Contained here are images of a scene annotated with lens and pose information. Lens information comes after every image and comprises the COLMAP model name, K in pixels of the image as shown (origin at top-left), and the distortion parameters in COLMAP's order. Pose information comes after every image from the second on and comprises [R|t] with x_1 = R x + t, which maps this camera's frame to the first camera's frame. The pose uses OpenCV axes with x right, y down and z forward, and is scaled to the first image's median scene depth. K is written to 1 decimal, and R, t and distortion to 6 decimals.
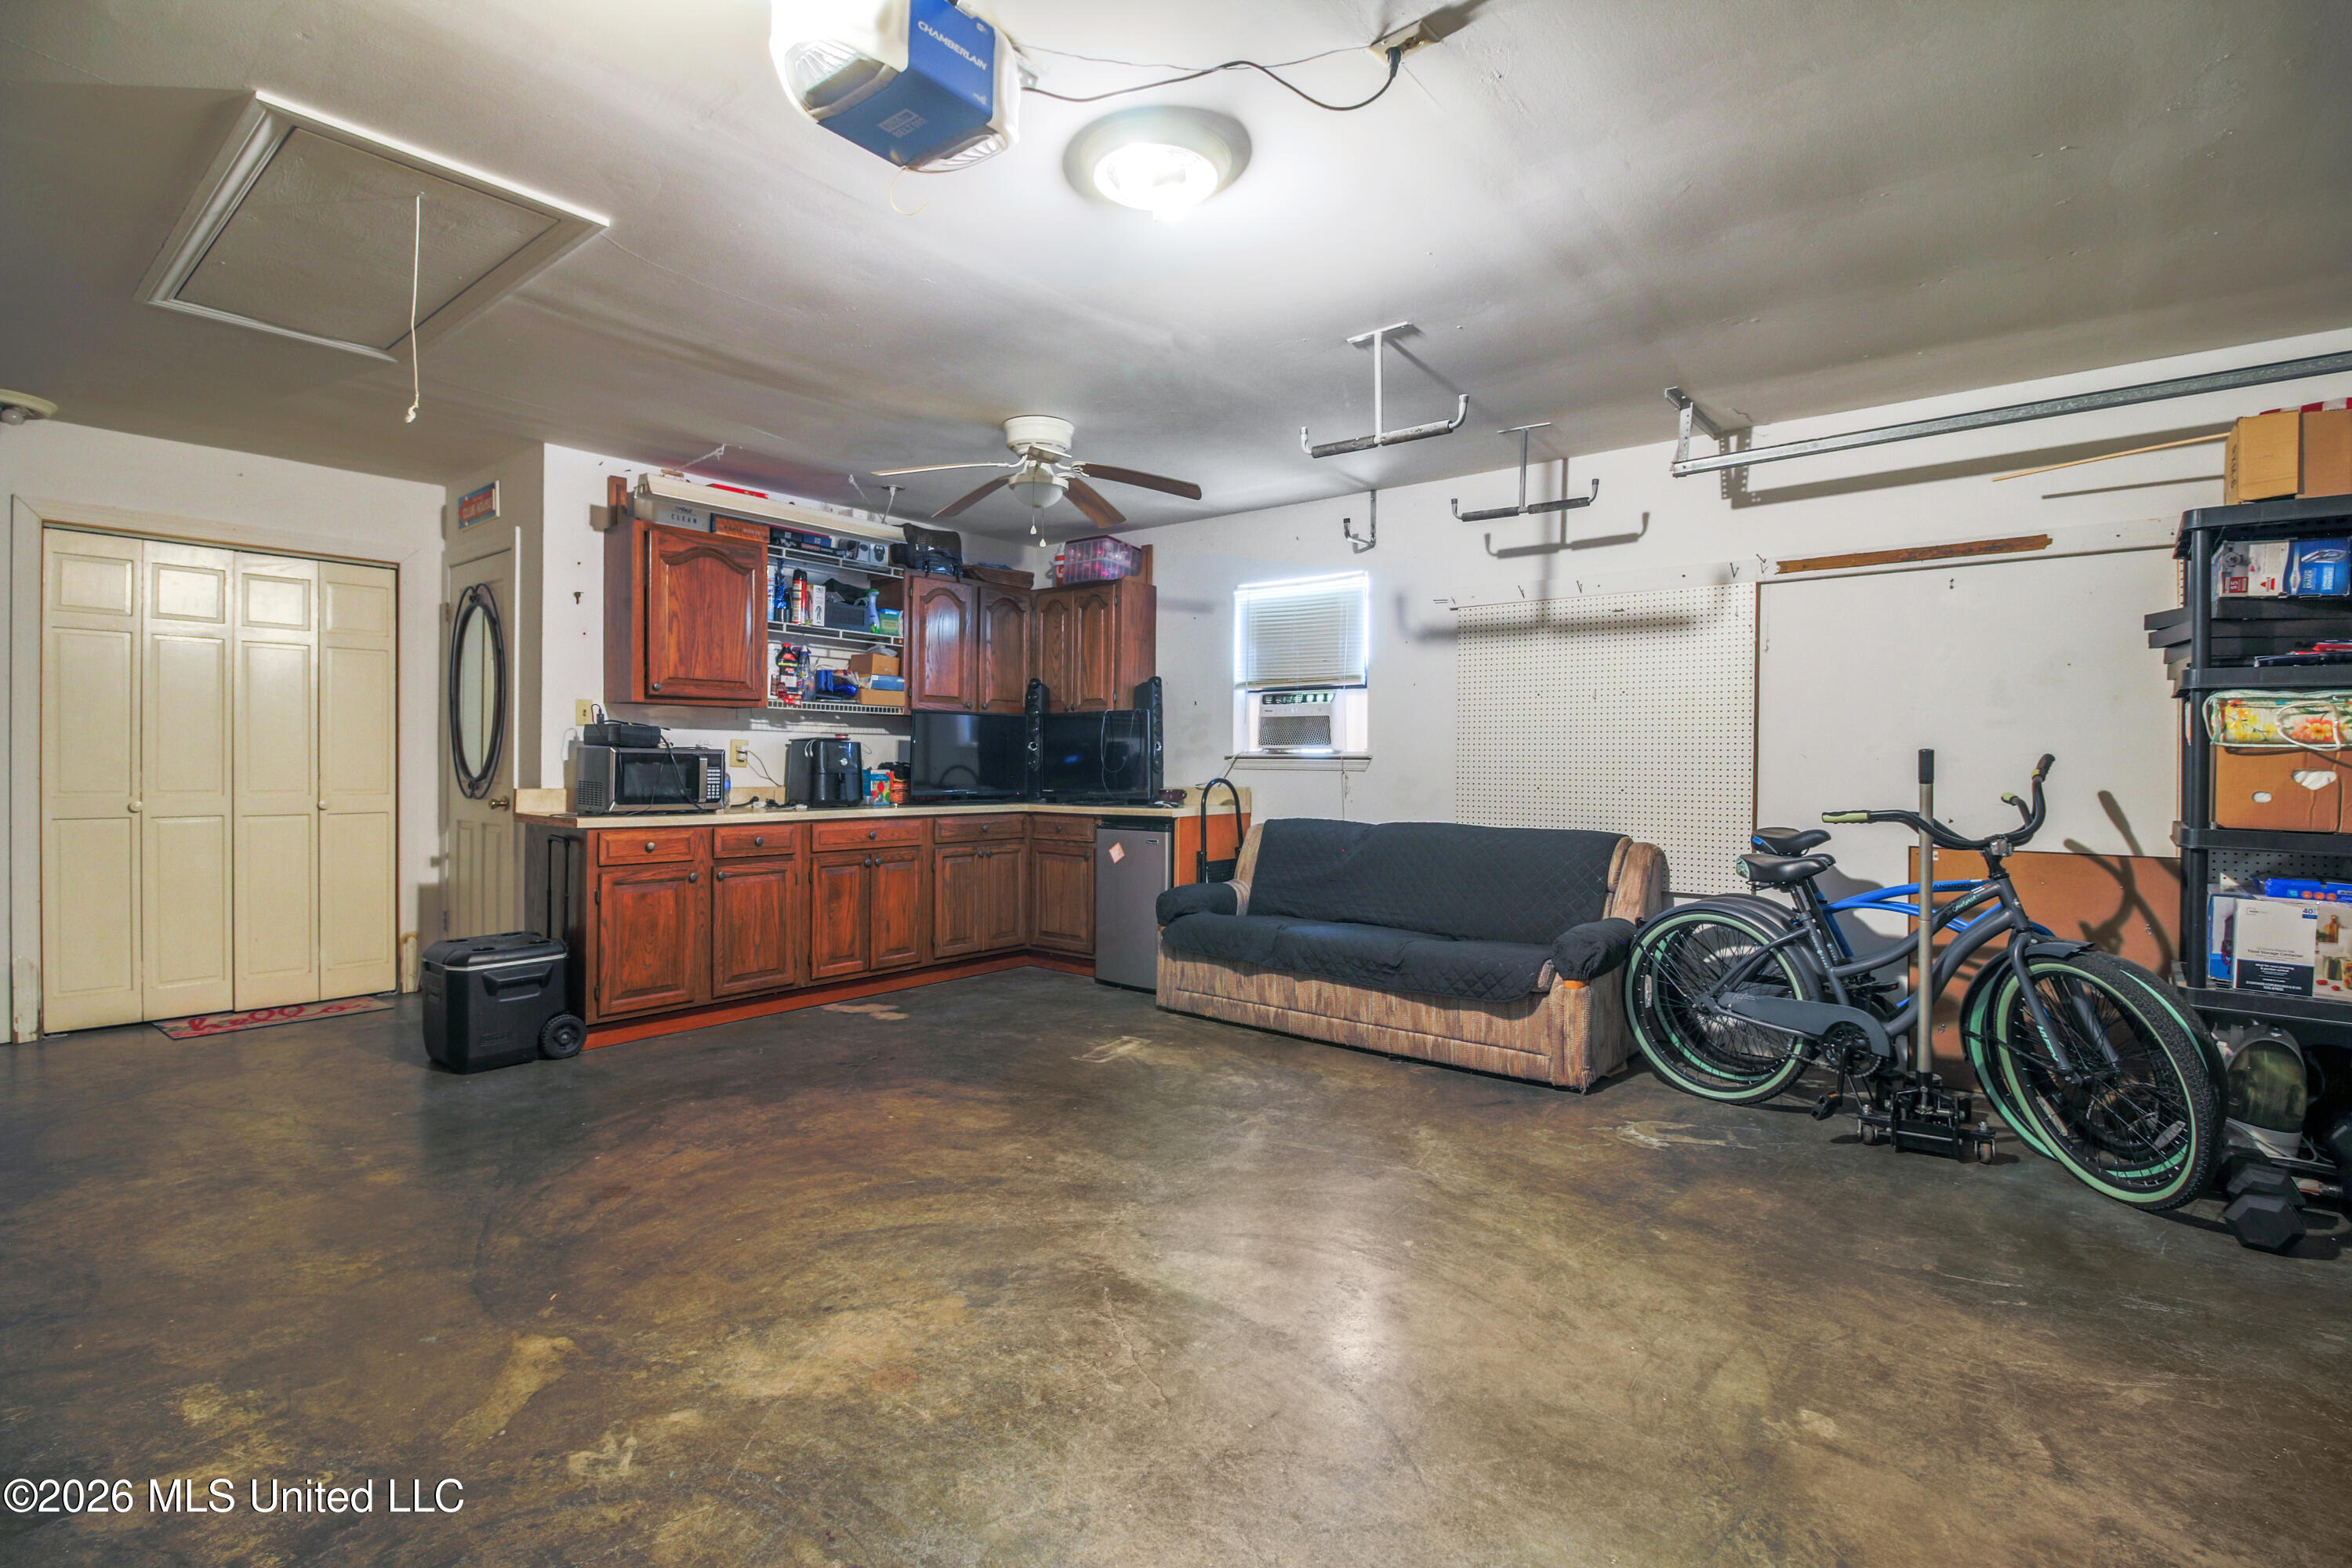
lens RADIAL K [[1086.8, 0, 1170.3], [0, 1086.8, 768.6], [0, 0, 1]] dist [-0.004882, -0.007529]
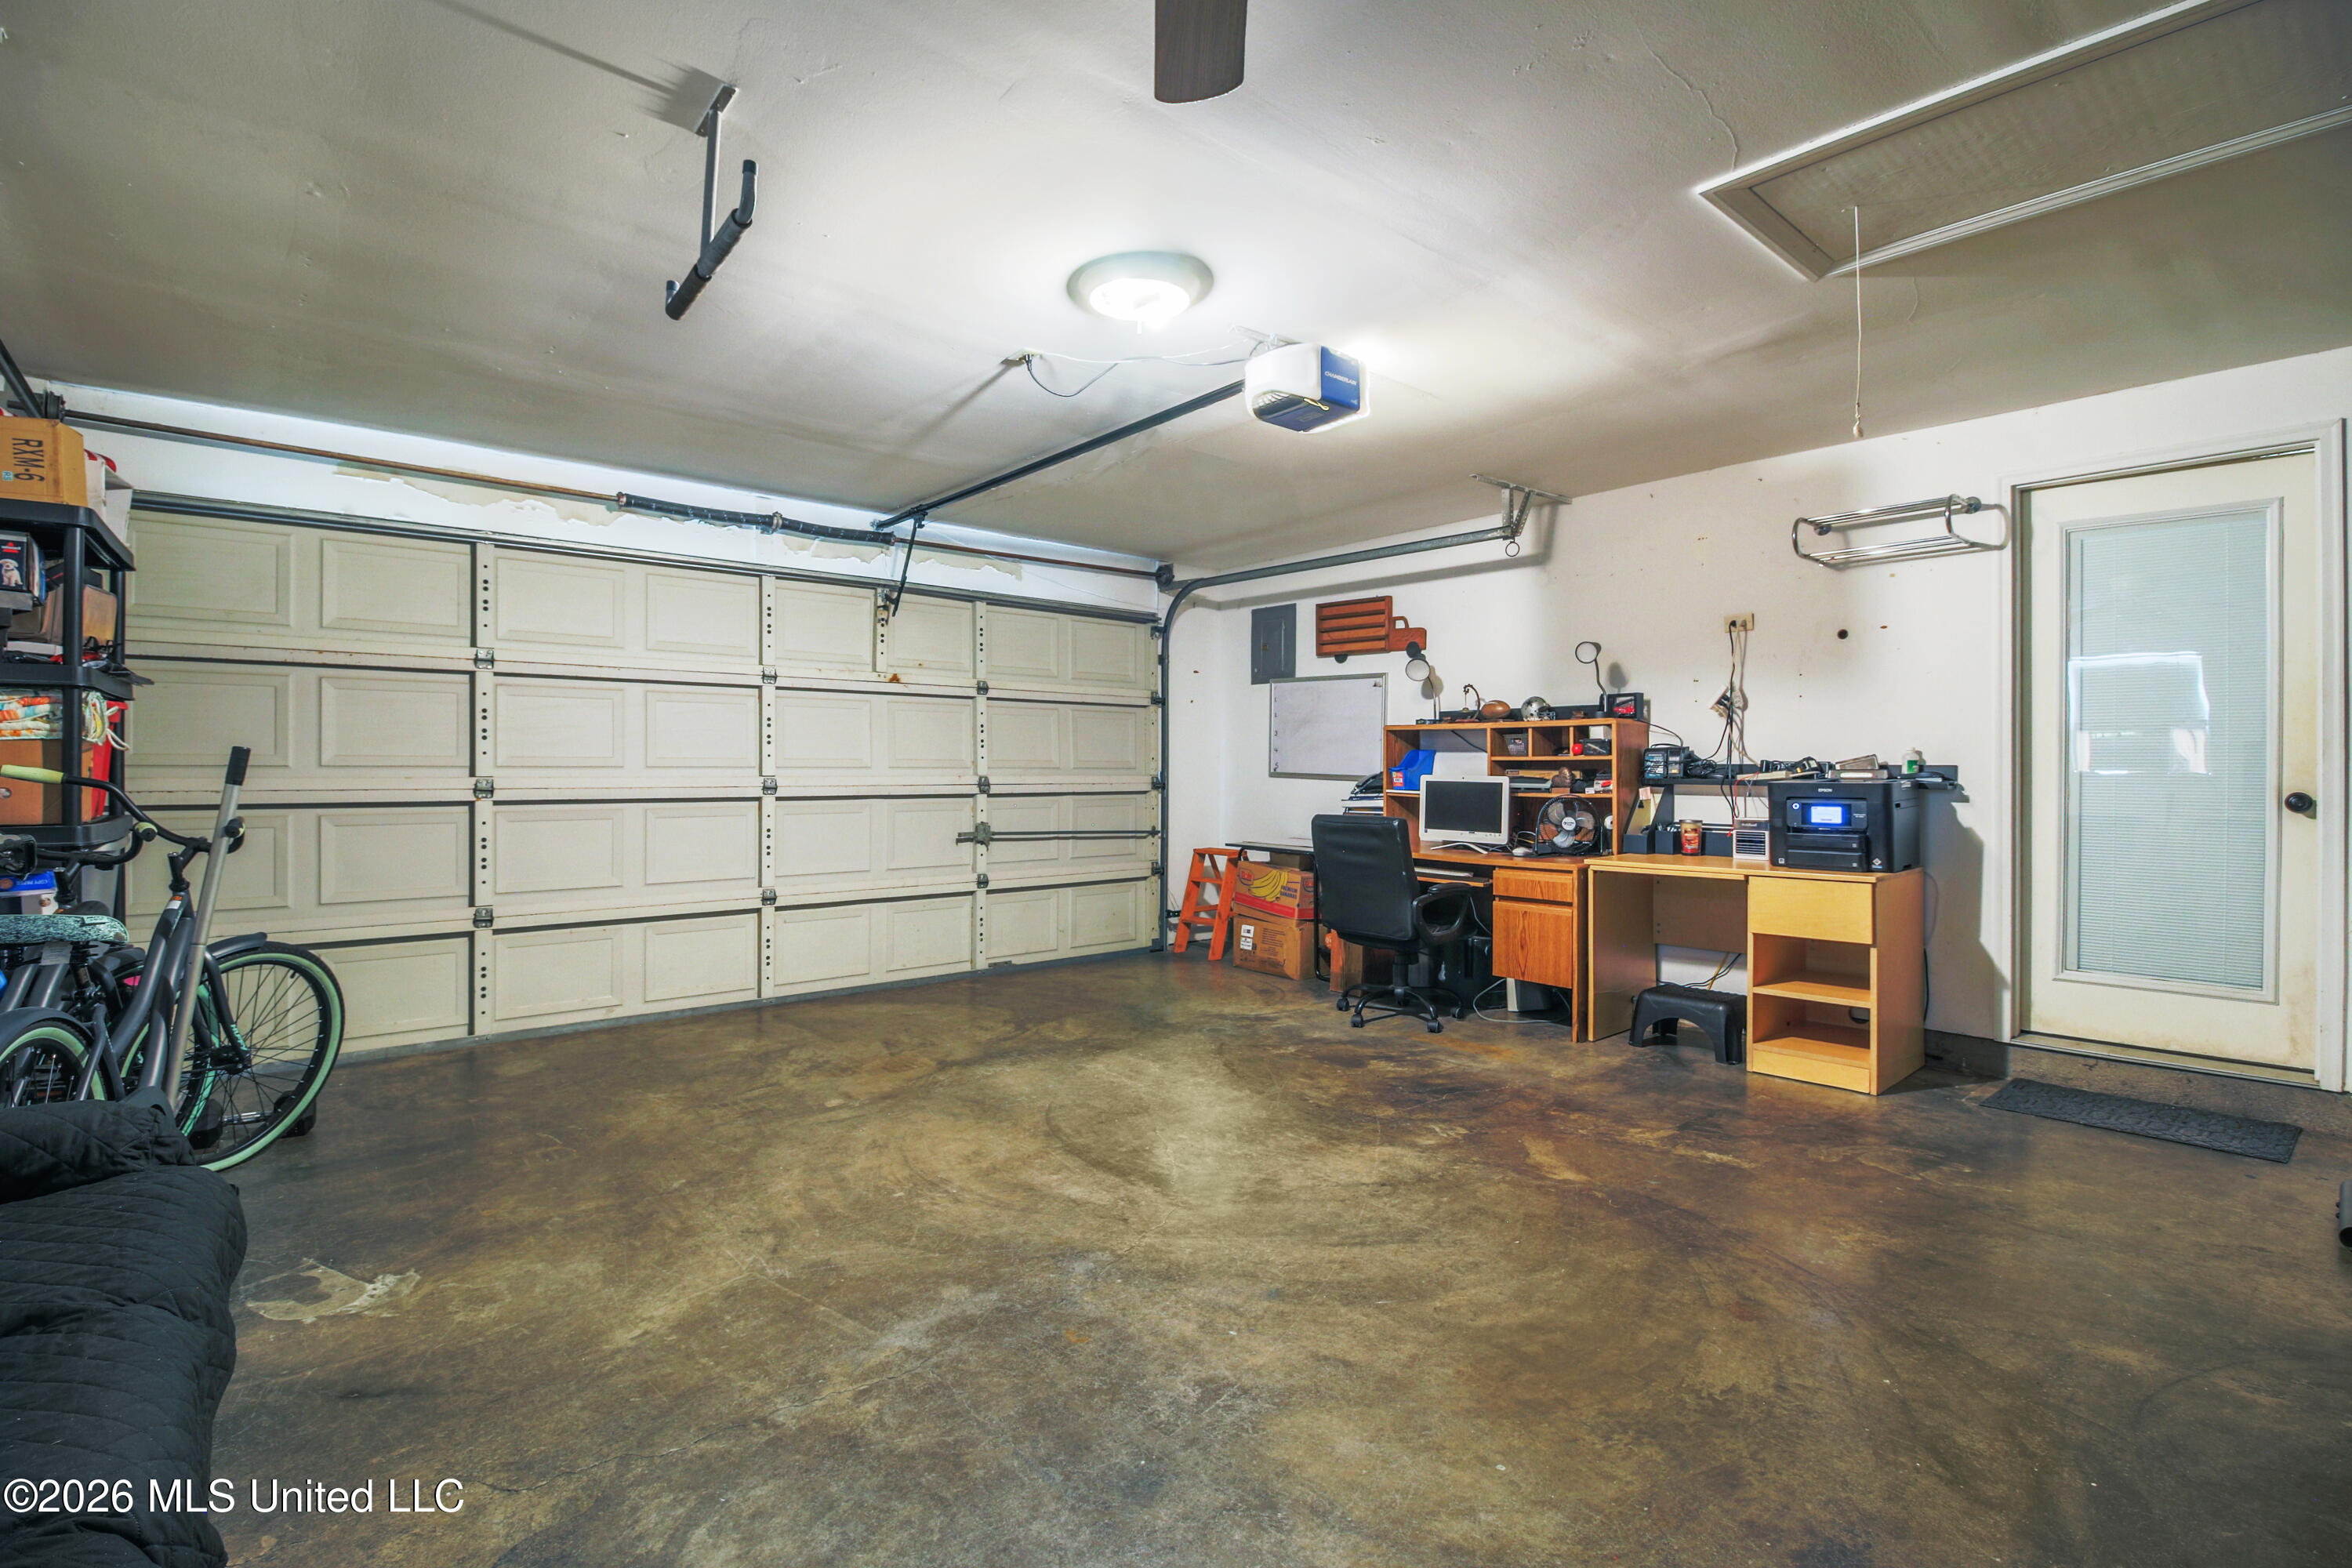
lens RADIAL K [[1086.8, 0, 1175.8], [0, 1086.8, 767.8], [0, 0, 1]] dist [-0.004882, -0.007529]
pose [[-0.983740, -0.010245, 0.179305, -0.211898], [-0.009473, 0.999942, 0.005164, -0.011710], [-0.179347, 0.003382, -0.983780, 1.667640]]
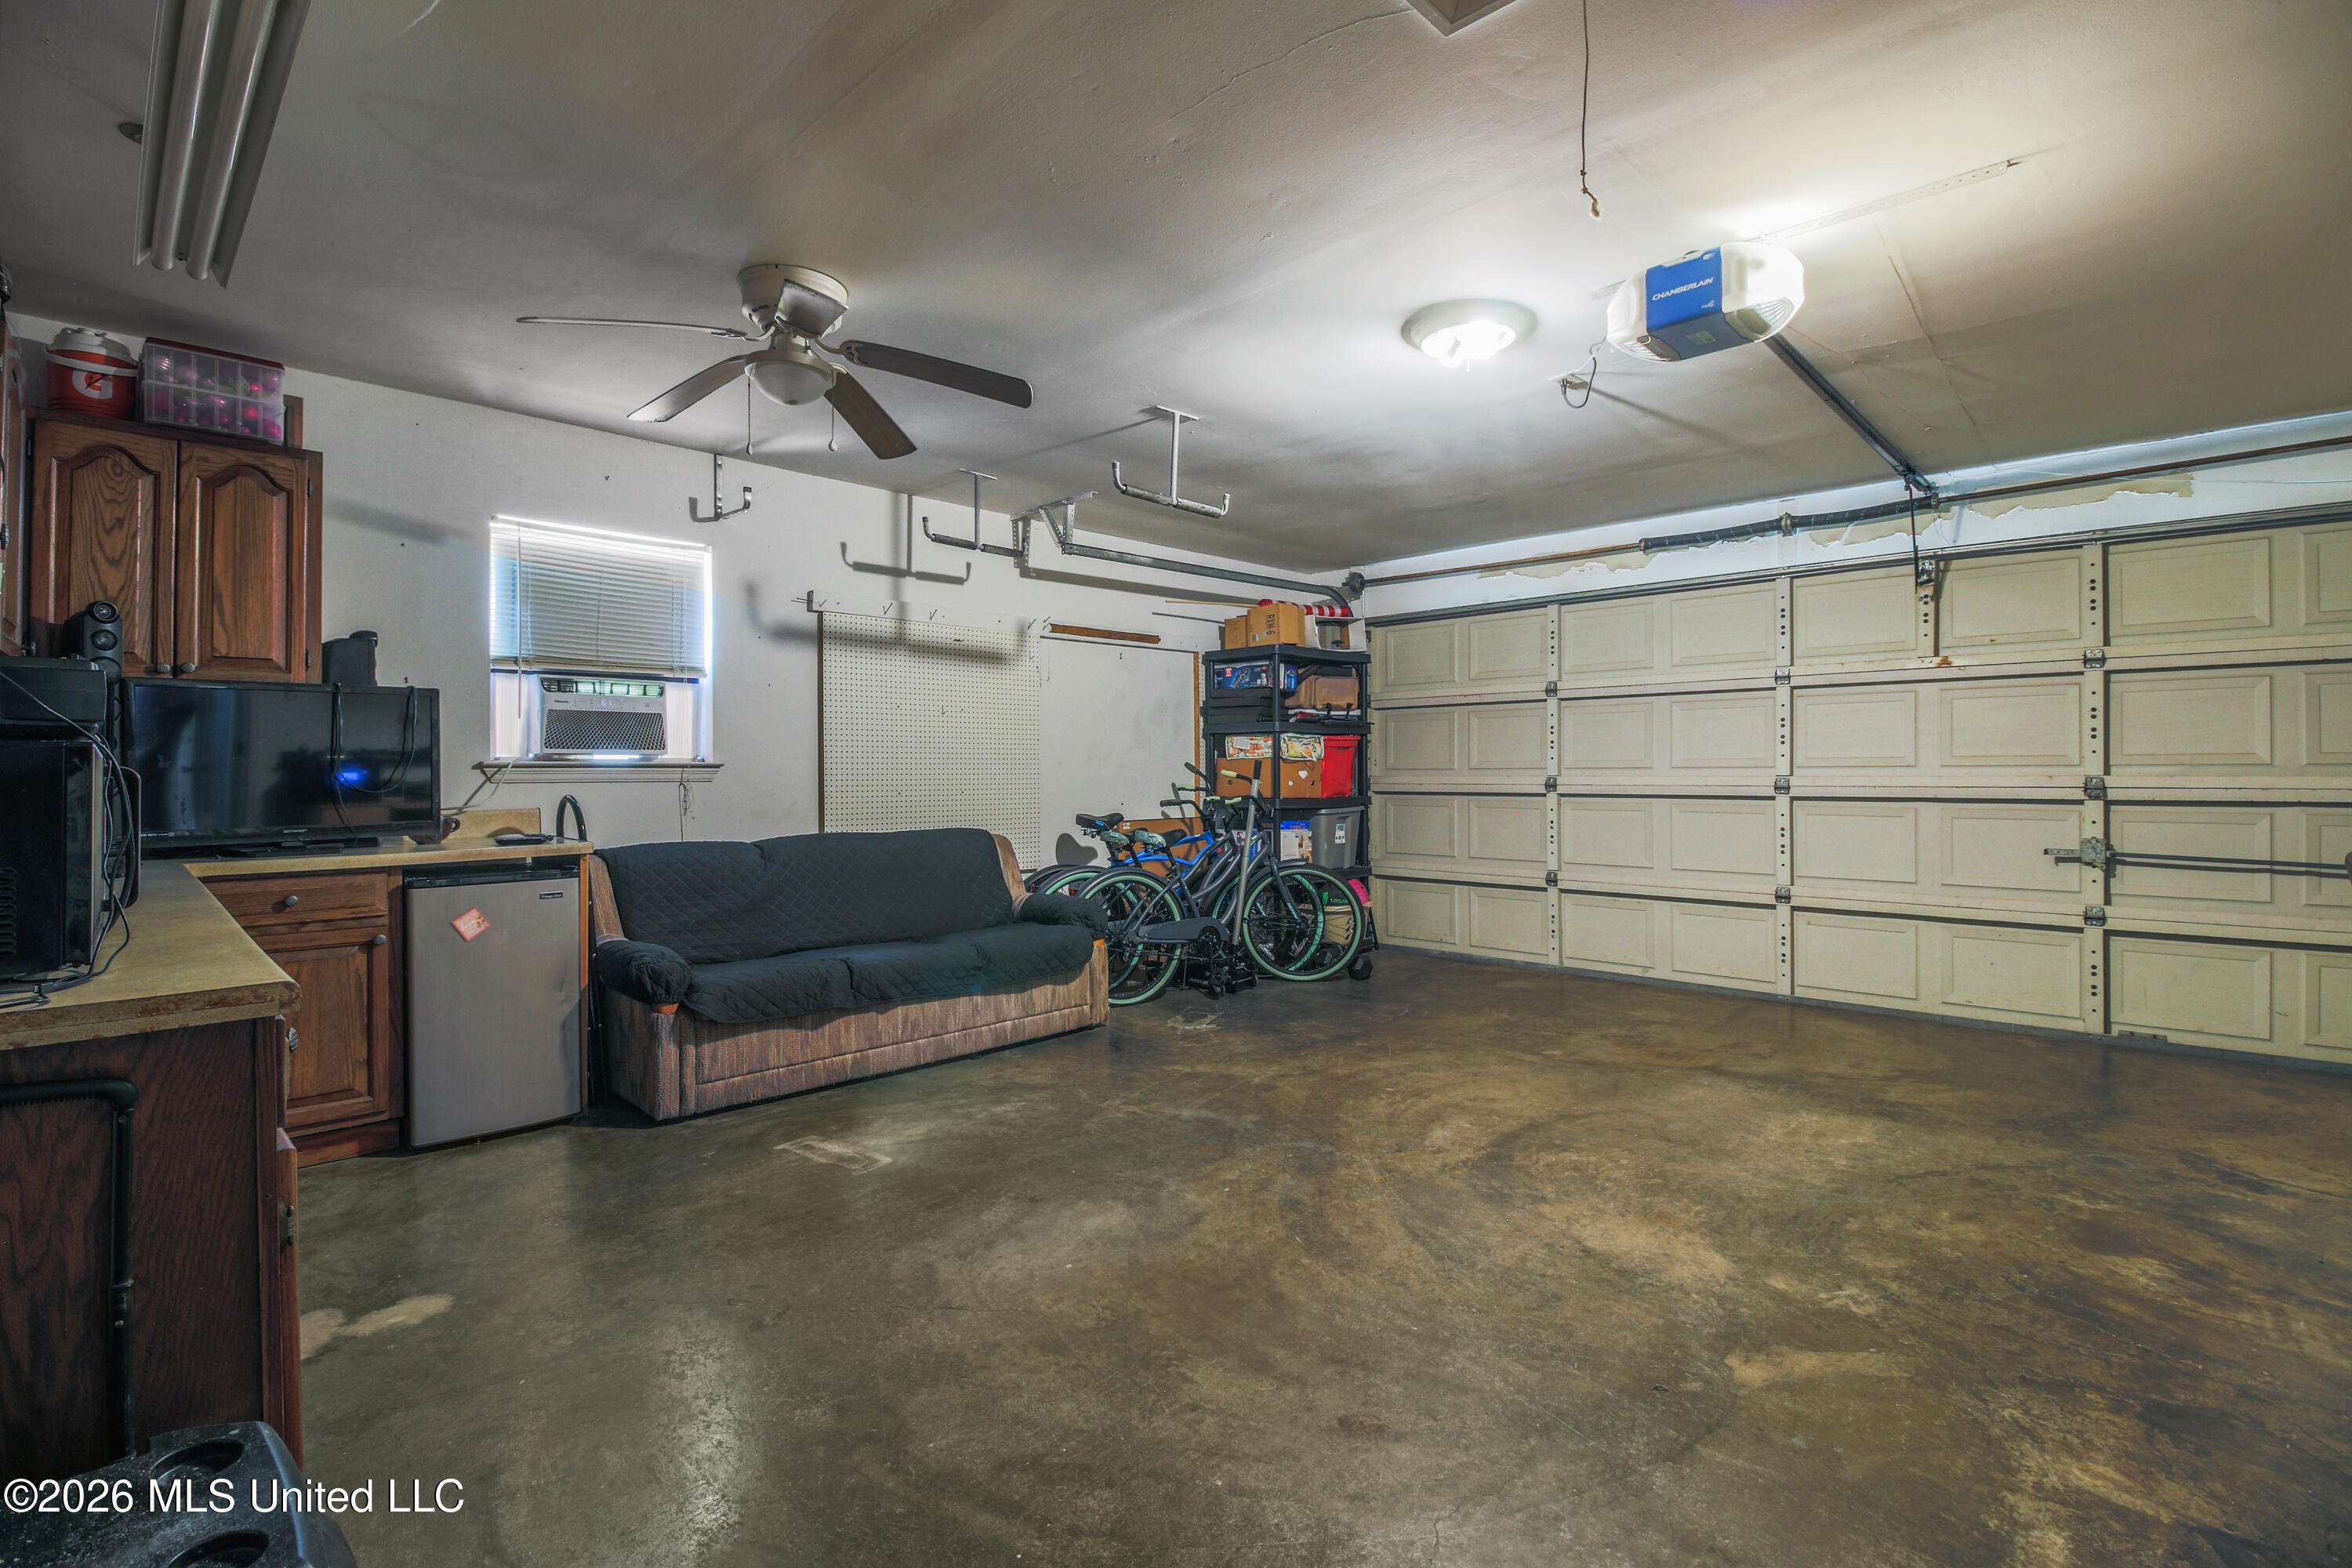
lens RADIAL K [[1086.8, 0, 1169.7], [0, 1086.8, 772.8], [0, 0, 1]] dist [-0.004882, -0.007529]
pose [[0.091249, -0.010723, 0.995770, -1.056152], [0.010287, 0.999899, 0.009825, -0.015563], [-0.995775, 0.009347, 0.091350, 0.942158]]
